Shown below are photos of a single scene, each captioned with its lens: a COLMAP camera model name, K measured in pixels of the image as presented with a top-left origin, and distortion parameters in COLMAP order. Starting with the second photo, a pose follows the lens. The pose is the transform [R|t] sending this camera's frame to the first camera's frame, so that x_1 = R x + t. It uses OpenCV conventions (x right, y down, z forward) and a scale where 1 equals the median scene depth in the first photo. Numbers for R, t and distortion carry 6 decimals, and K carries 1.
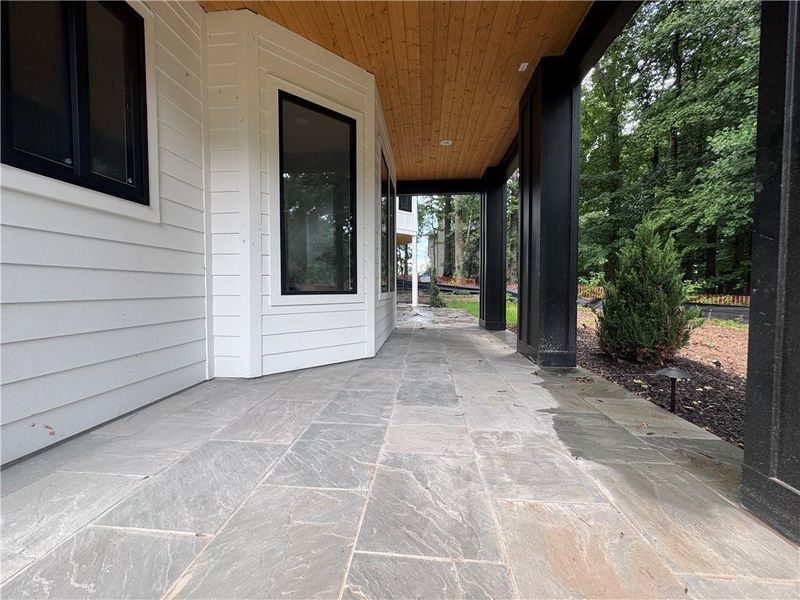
lens RADIAL K [[320.9, 0, 400.0], [0, 320.9, 300.0], [0, 0, 1]] dist [-0.001467, 0.000009]
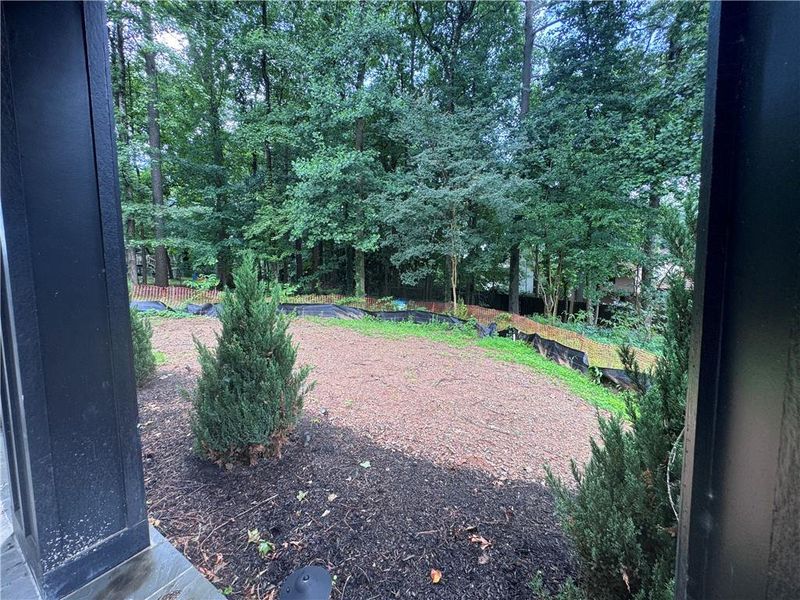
lens RADIAL K [[320.9, 0, 400.0], [0, 320.9, 300.0], [0, 0, 1]] dist [-0.001467, 0.000009]
pose [[0.474734, -0.075774, 0.876862, 0.074635], [0.044351, 0.997081, 0.062151, -0.050273], [-0.879011, 0.009384, 0.476708, 0.091054]]
